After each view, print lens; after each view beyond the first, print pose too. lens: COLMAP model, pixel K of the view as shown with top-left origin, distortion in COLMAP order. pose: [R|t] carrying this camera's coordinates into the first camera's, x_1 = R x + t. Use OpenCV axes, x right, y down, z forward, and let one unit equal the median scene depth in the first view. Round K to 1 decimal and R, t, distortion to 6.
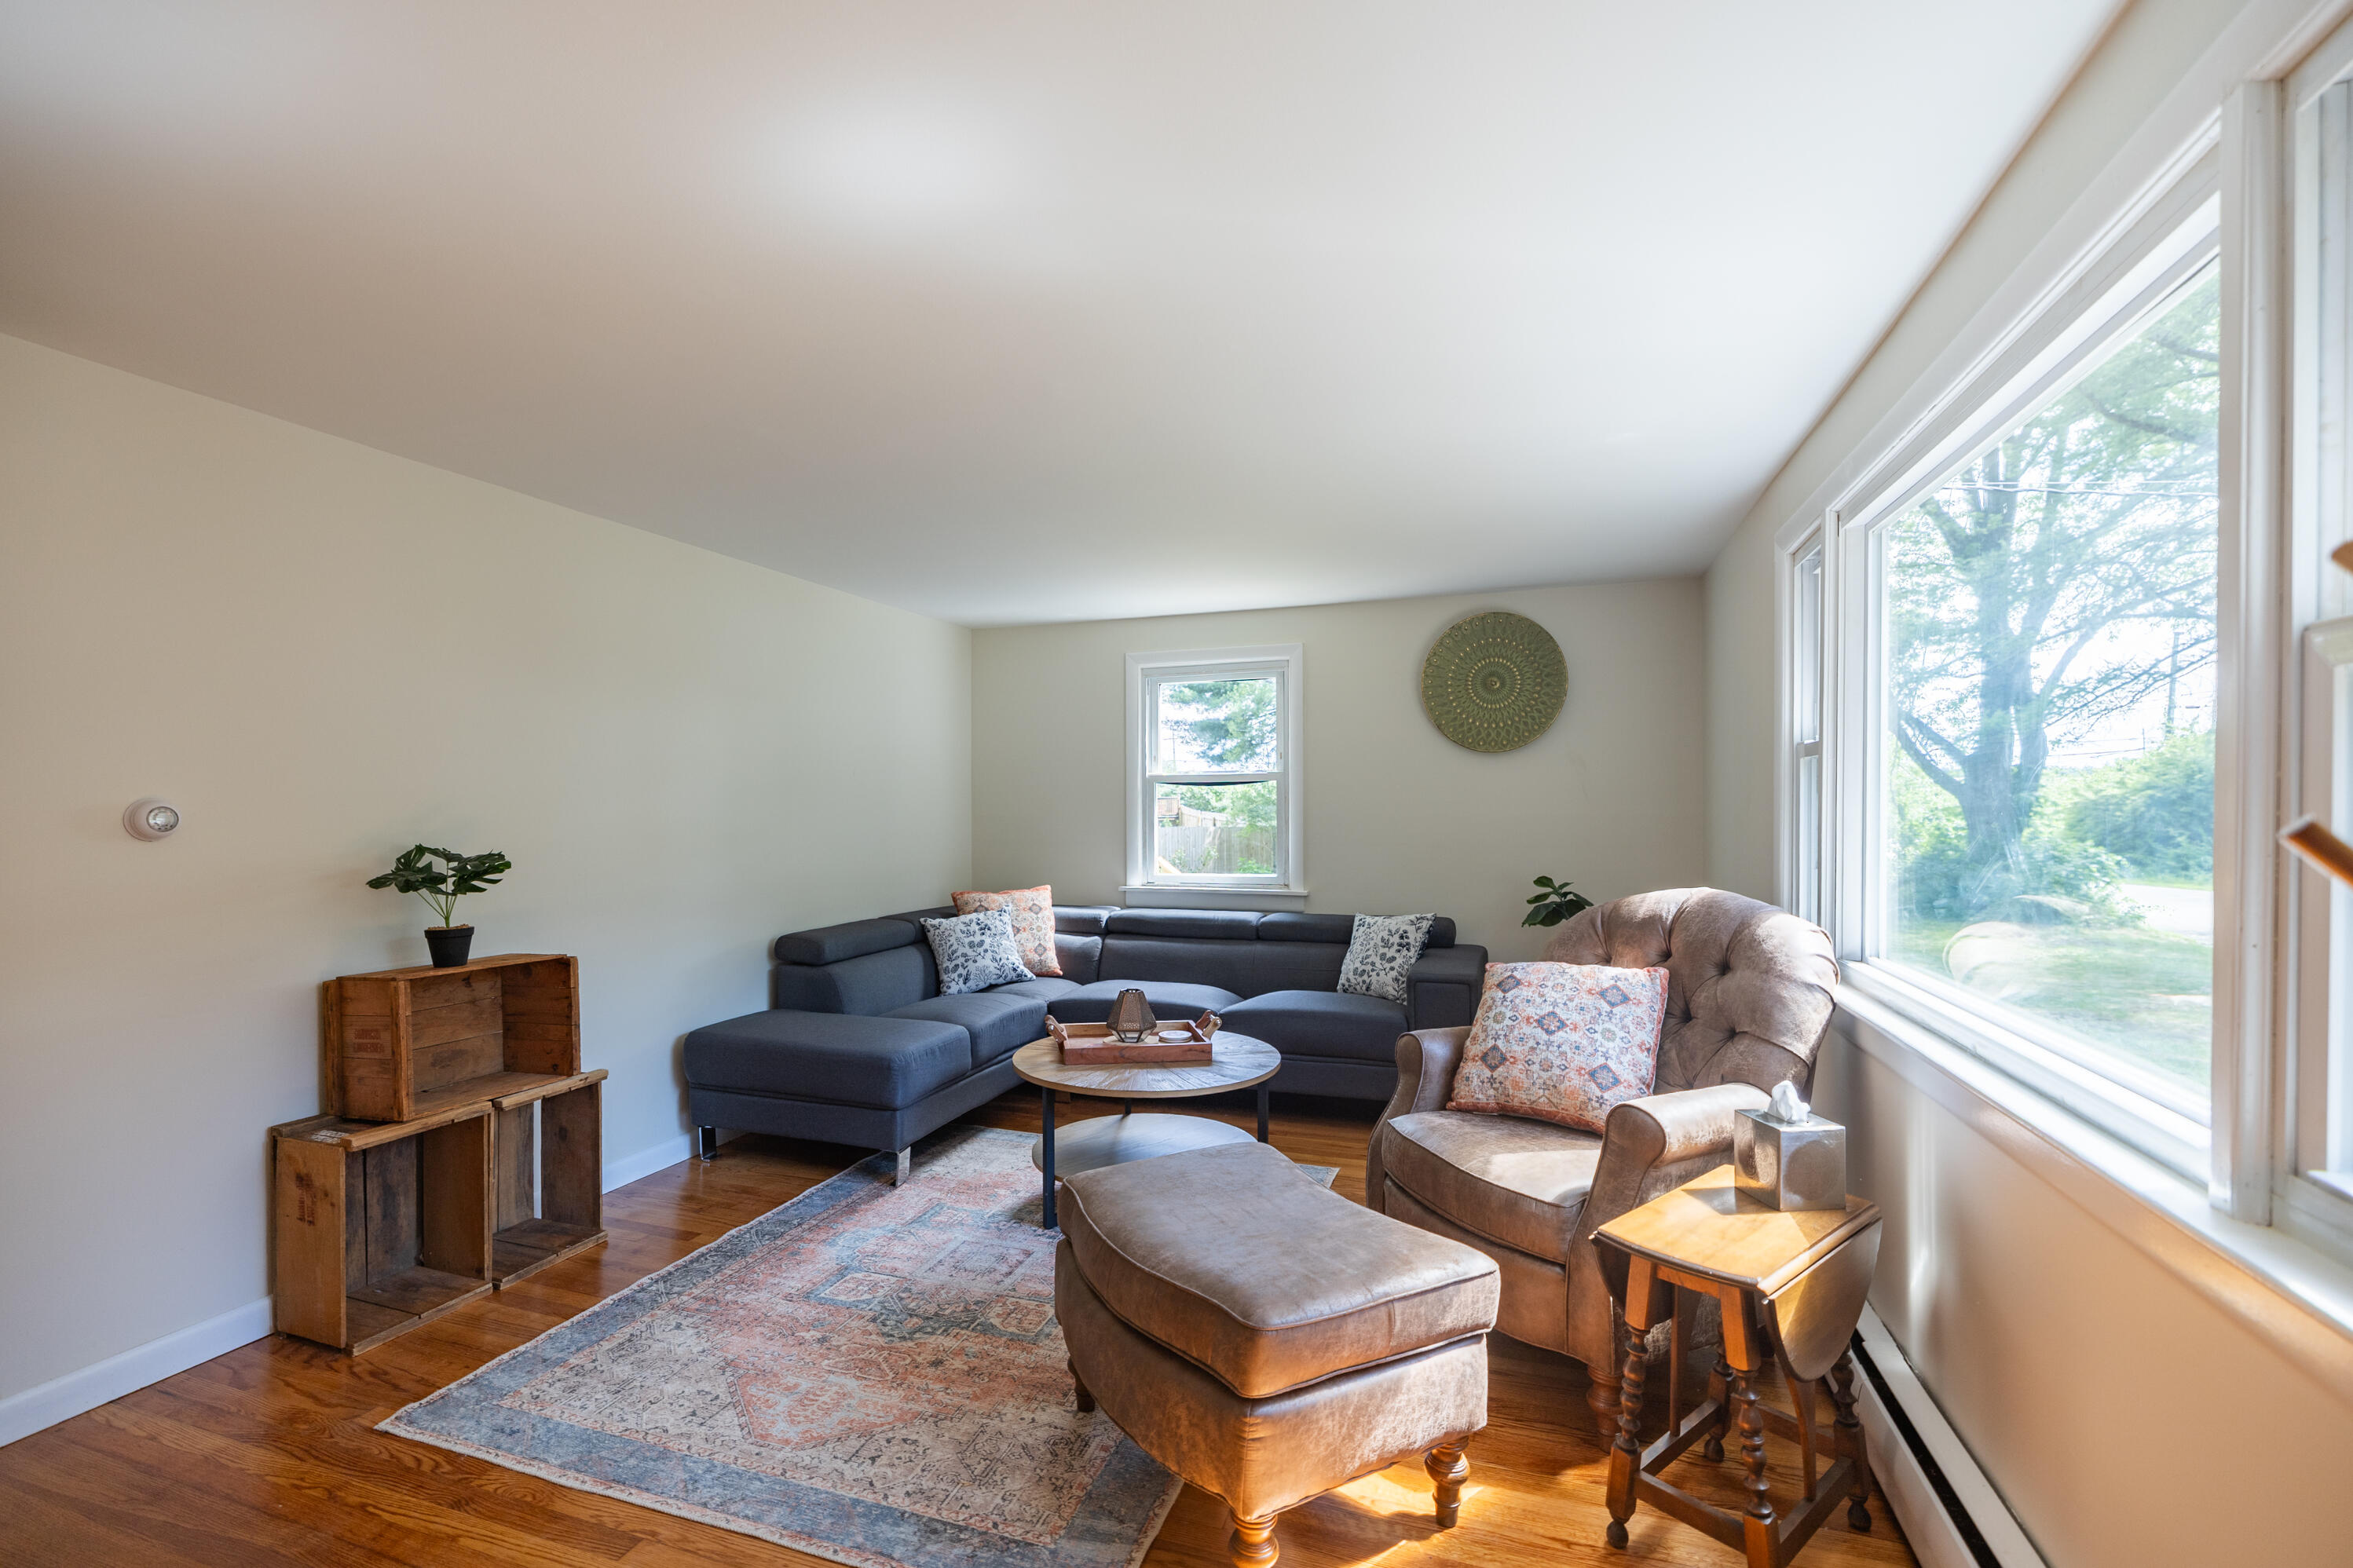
lens RADIAL K [[1056.2, 0, 1174.0], [0, 1056.2, 809.1], [0, 0, 1]] dist [0.000461, 0.000035]
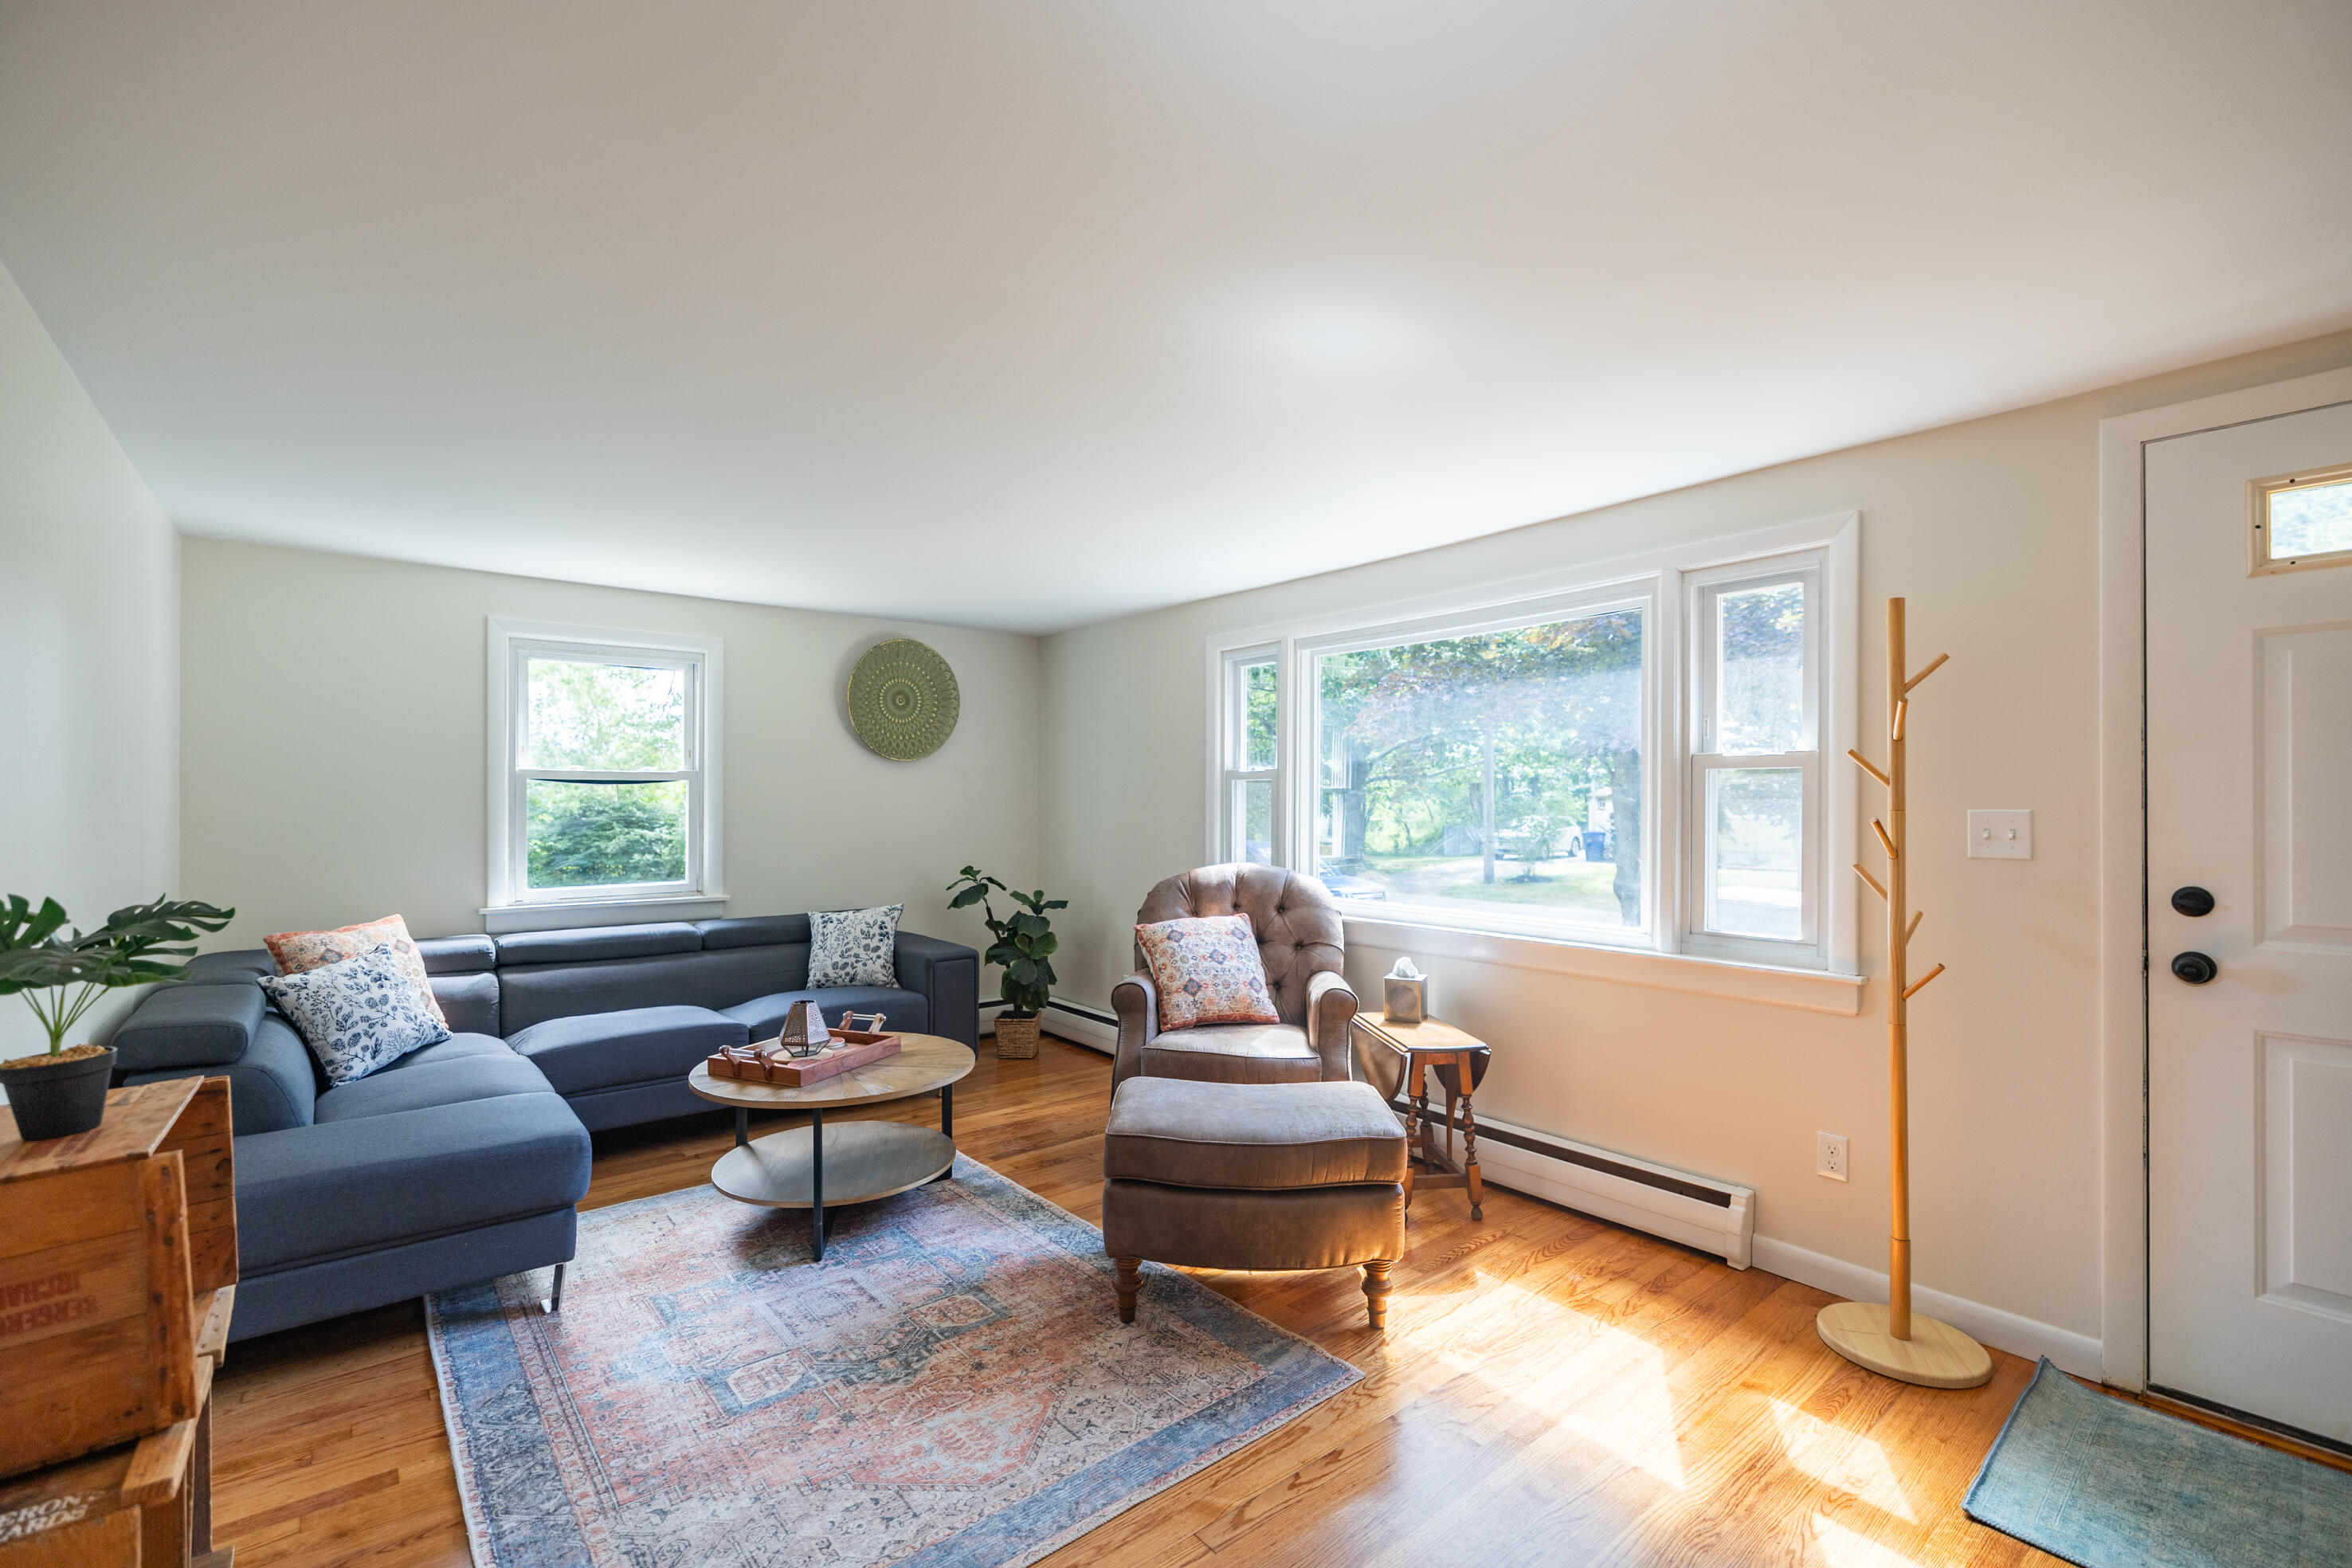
lens RADIAL K [[1030.9, 0, 1181.7], [0, 1030.9, 803.0], [0, 0, 1]] dist [-0.000378, -0.000013]
pose [[0.499703, 0.004297, 0.866186, -0.671416], [-0.001210, 0.999990, -0.004263, -0.004959], [-0.866196, 0.001082, 0.499704, 0.234709]]
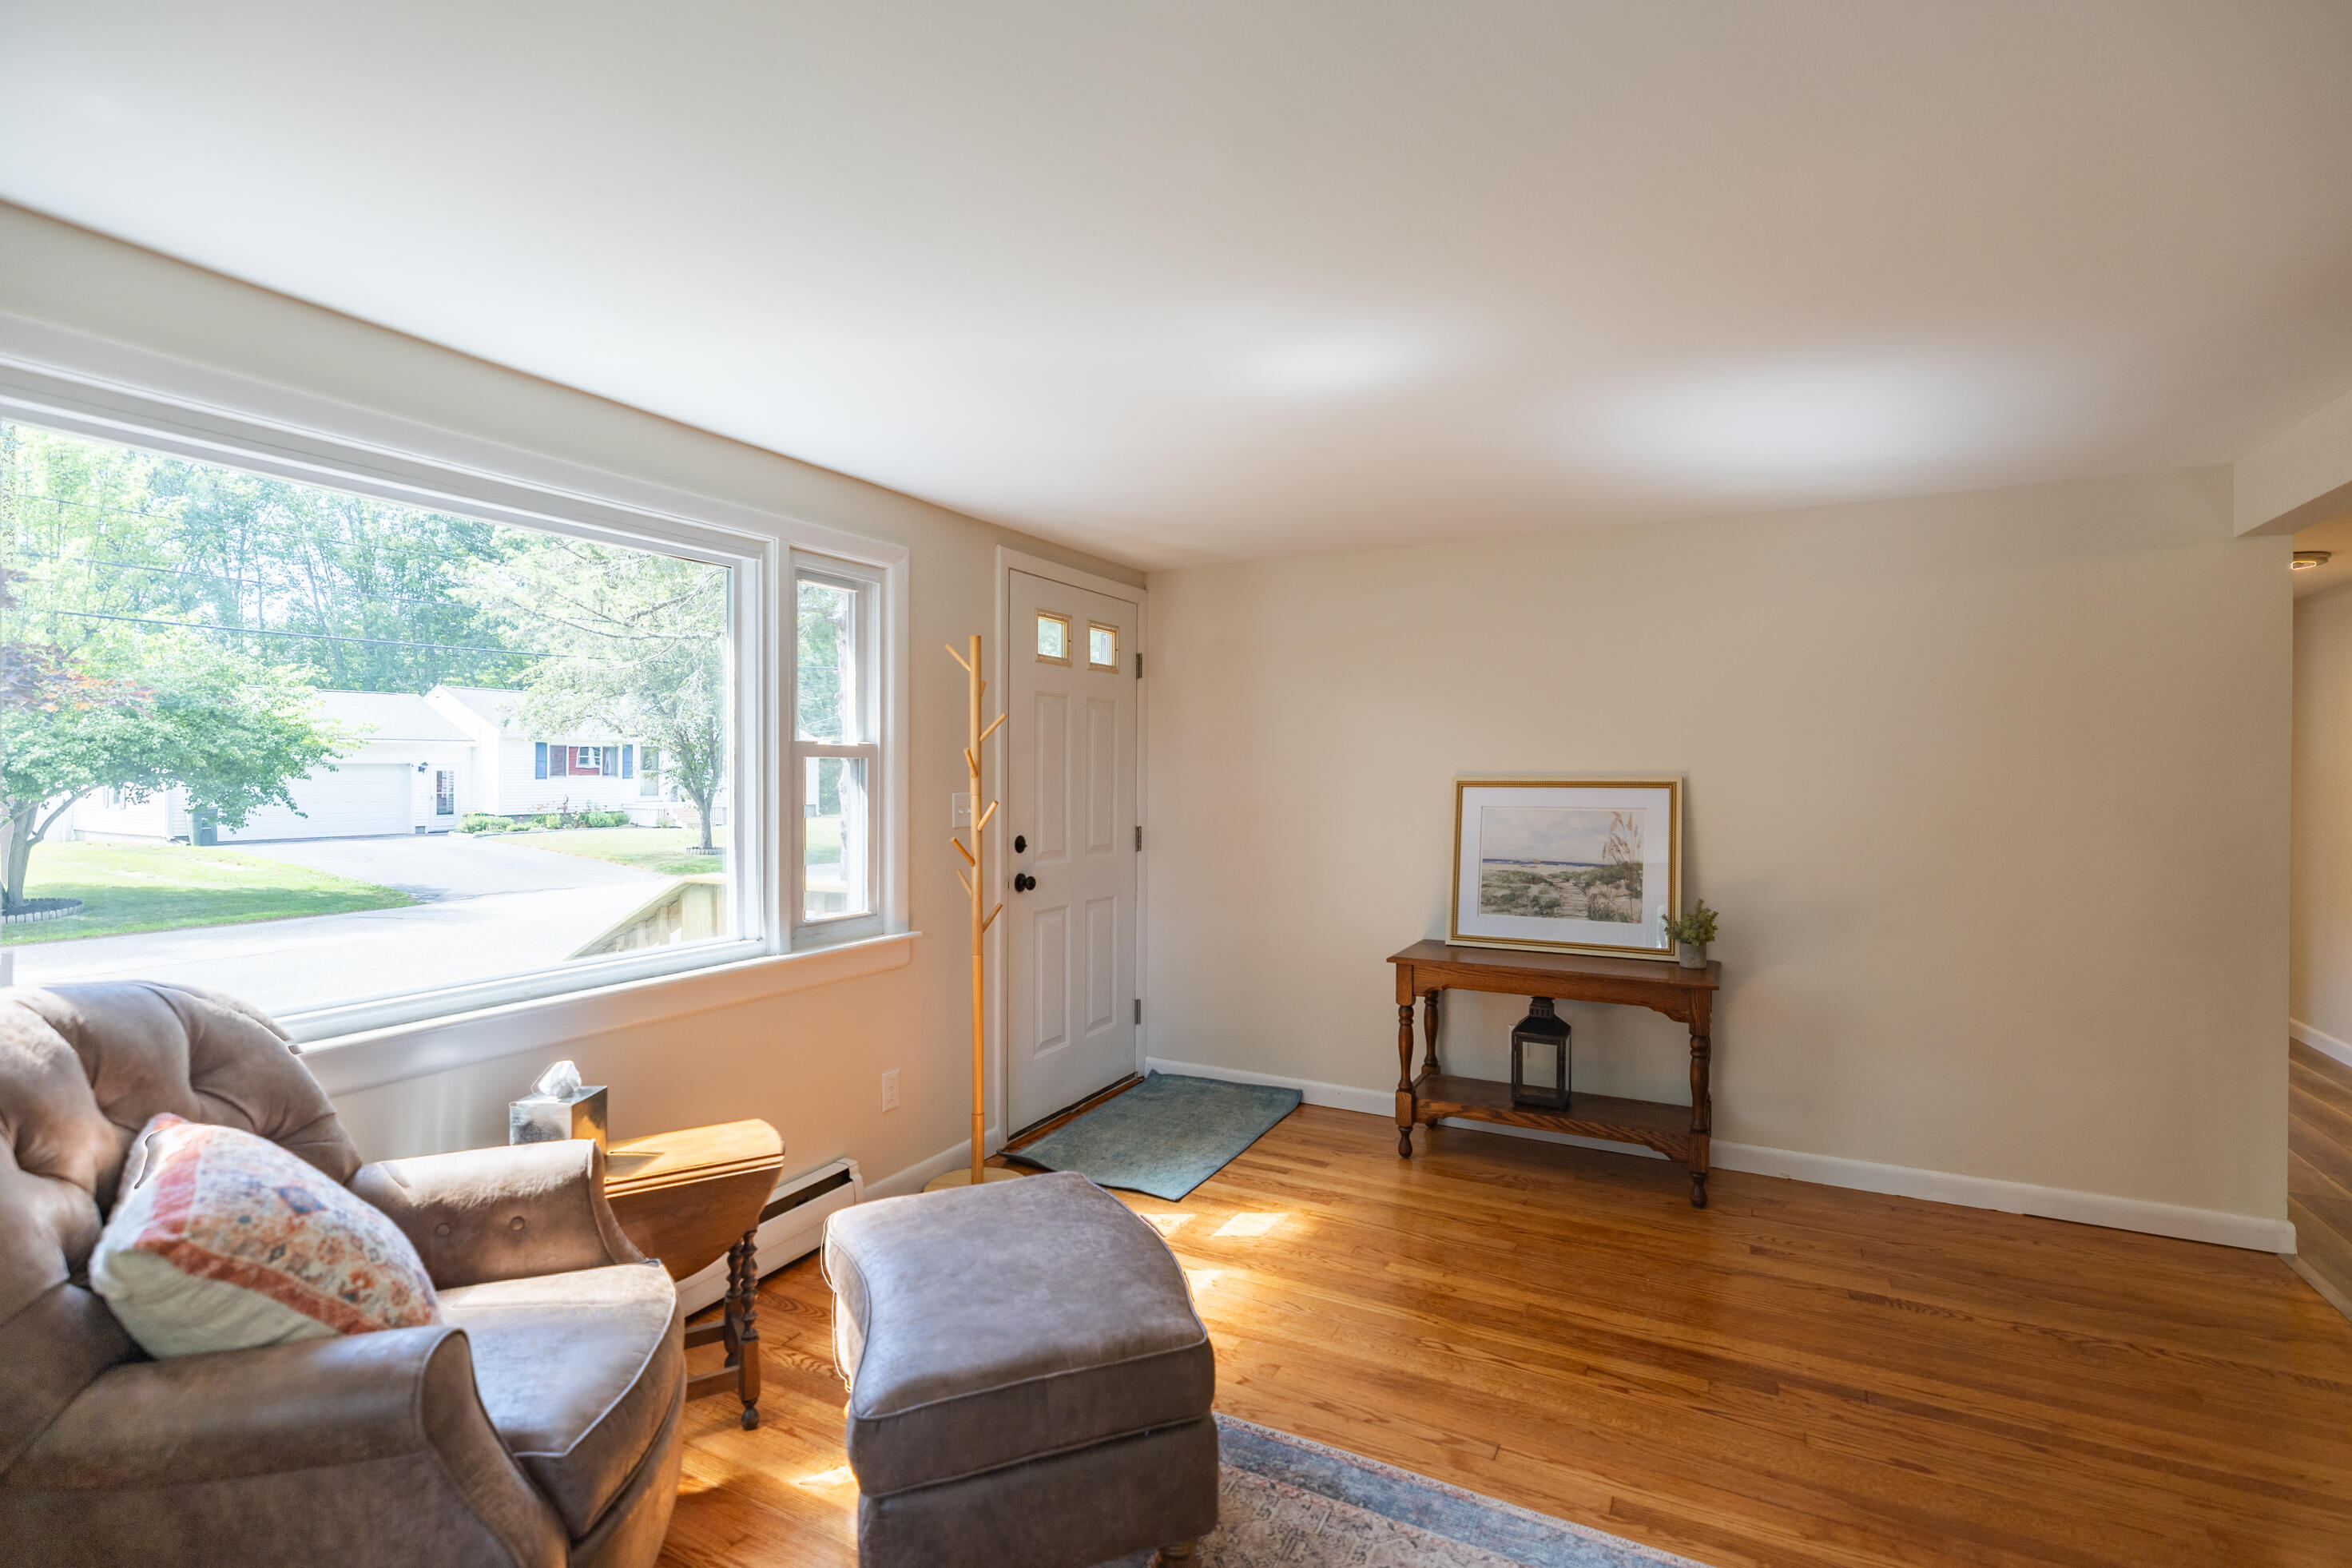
lens RADIAL K [[1037.4, 0, 1176.0], [0, 1037.4, 784.0], [0, 0, 1]] dist [0.000566, -0.000019]
pose [[-0.988960, 0.004745, 0.148104, -0.123388], [0.006877, 0.999880, 0.013890, -0.025998], [-0.148020, 0.014755, -0.988874, 1.091993]]
